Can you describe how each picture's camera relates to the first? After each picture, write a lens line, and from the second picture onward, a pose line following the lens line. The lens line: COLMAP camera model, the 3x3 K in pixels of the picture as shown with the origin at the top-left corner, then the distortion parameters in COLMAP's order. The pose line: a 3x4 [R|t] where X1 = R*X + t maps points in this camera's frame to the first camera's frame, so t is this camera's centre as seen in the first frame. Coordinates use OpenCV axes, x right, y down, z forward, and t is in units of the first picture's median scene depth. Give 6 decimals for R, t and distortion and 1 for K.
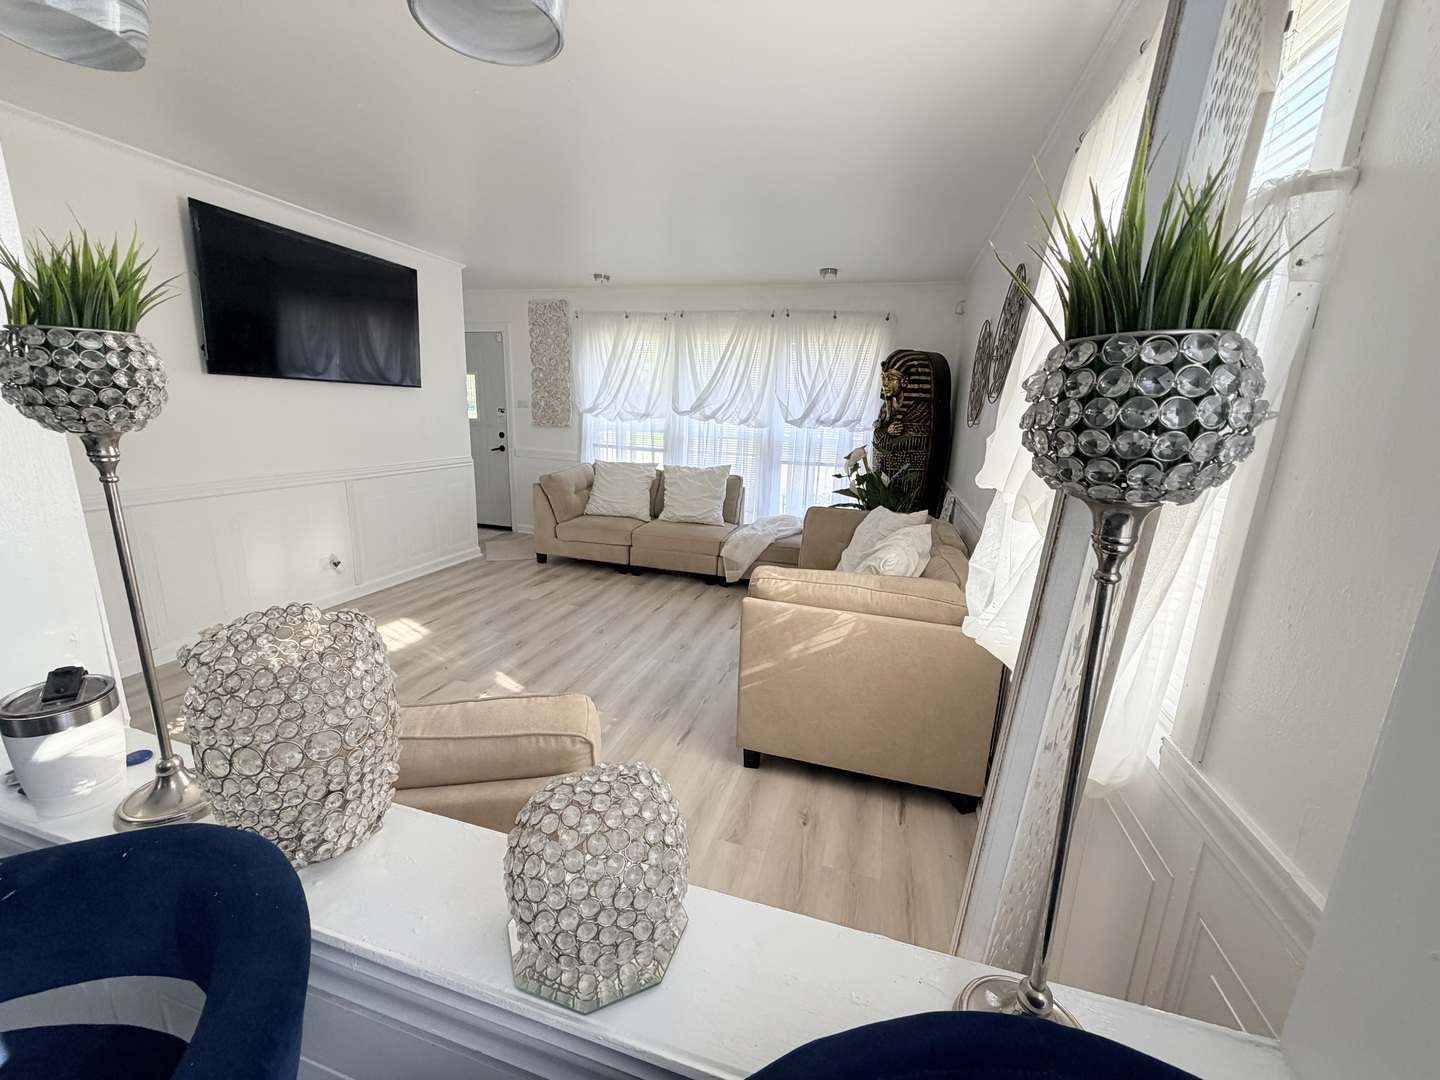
lens RADIAL K [[572.3, 0, 716.7], [0, 572.3, 539.6], [0, 0, 1]] dist [-0.000462, -0.000064]
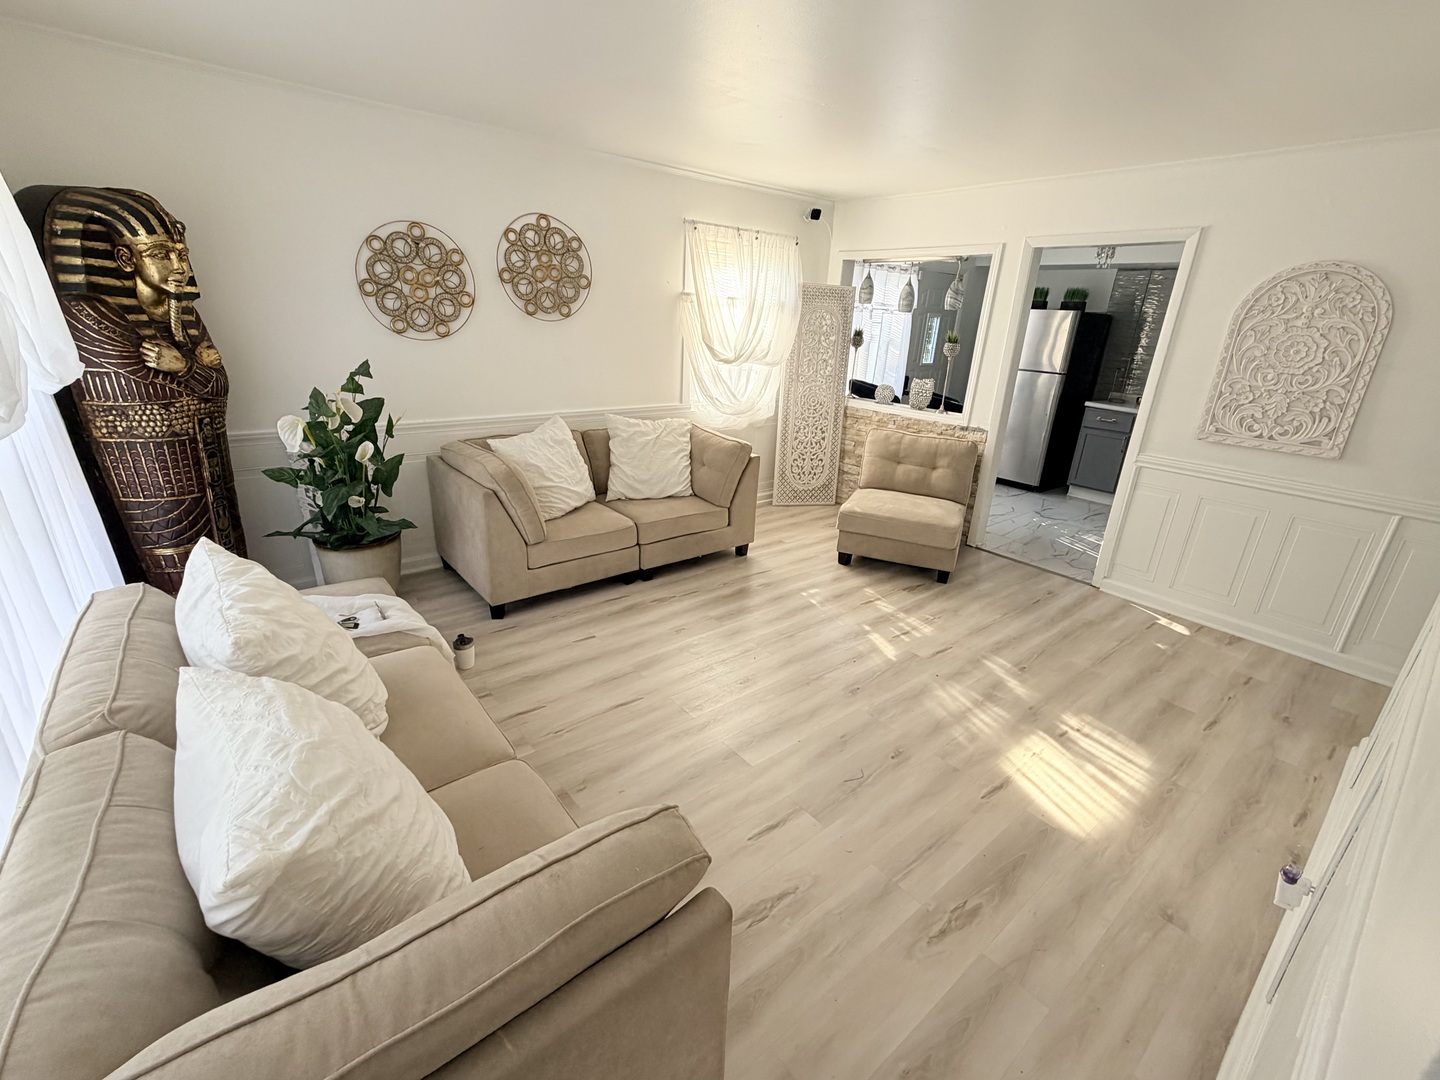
lens RADIAL K [[619.1, 0, 722.1], [0, 619.1, 543.0], [0, 0, 1]] dist [-0.000446, 0.000134]
pose [[-0.818400, -0.271707, 0.506356, -0.416914], [0.052951, 0.841752, 0.537261, -0.323658], [-0.572204, 0.466507, -0.674503, 1.161796]]
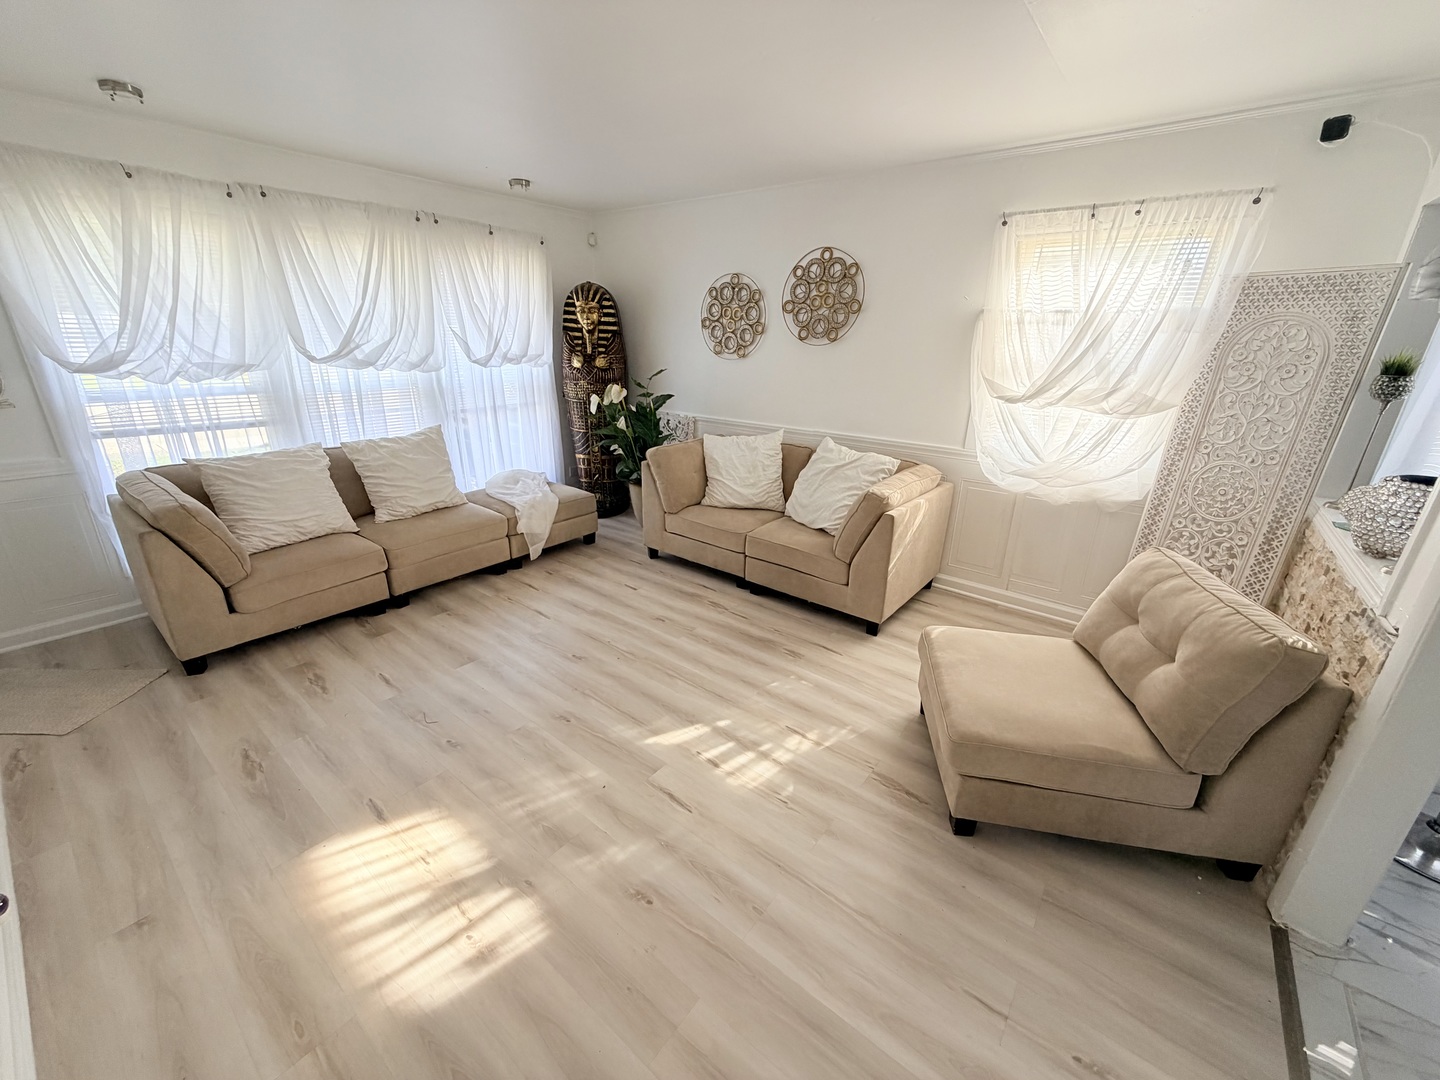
lens RADIAL K [[572.3, 0, 712.4], [0, 572.3, 541.5], [0, 0, 1]] dist [-0.000462, -0.000064]
pose [[0.384108, -0.344747, 0.856511, -0.595983], [0.206066, 0.936284, 0.284445, -0.138974], [-0.899999, 0.067240, 0.430675, 0.383053]]
